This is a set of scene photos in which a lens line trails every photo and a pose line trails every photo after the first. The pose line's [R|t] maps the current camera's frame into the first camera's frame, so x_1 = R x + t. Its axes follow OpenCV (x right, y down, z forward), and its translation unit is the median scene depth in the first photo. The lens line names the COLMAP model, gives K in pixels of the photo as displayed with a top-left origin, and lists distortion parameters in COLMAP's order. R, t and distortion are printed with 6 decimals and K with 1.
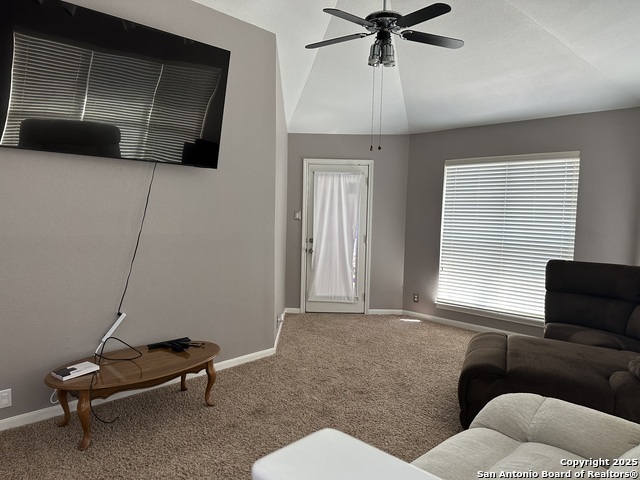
lens RADIAL K [[442.6, 0, 319.6], [0, 442.6, 243.3], [0, 0, 1]] dist [0.171476, -0.260950]
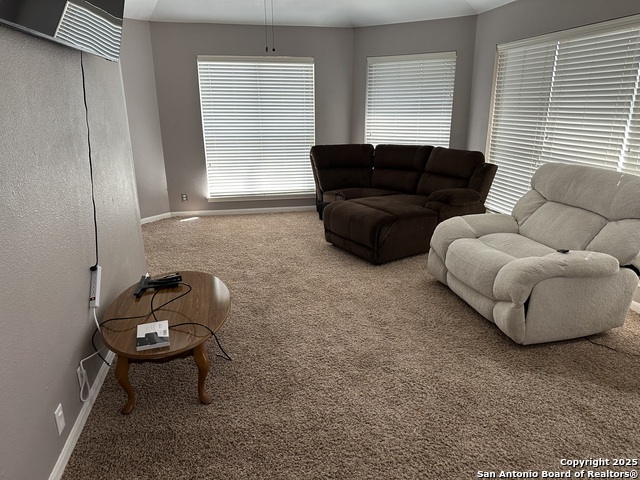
lens RADIAL K [[442.6, 0, 319.6], [0, 442.6, 243.3], [0, 0, 1]] dist [0.171476, -0.260950]
pose [[0.575110, -0.265688, 0.773730, -0.460337], [0.079374, 0.959452, 0.270465, -0.033273], [-0.814217, -0.094133, 0.572879, 0.154183]]
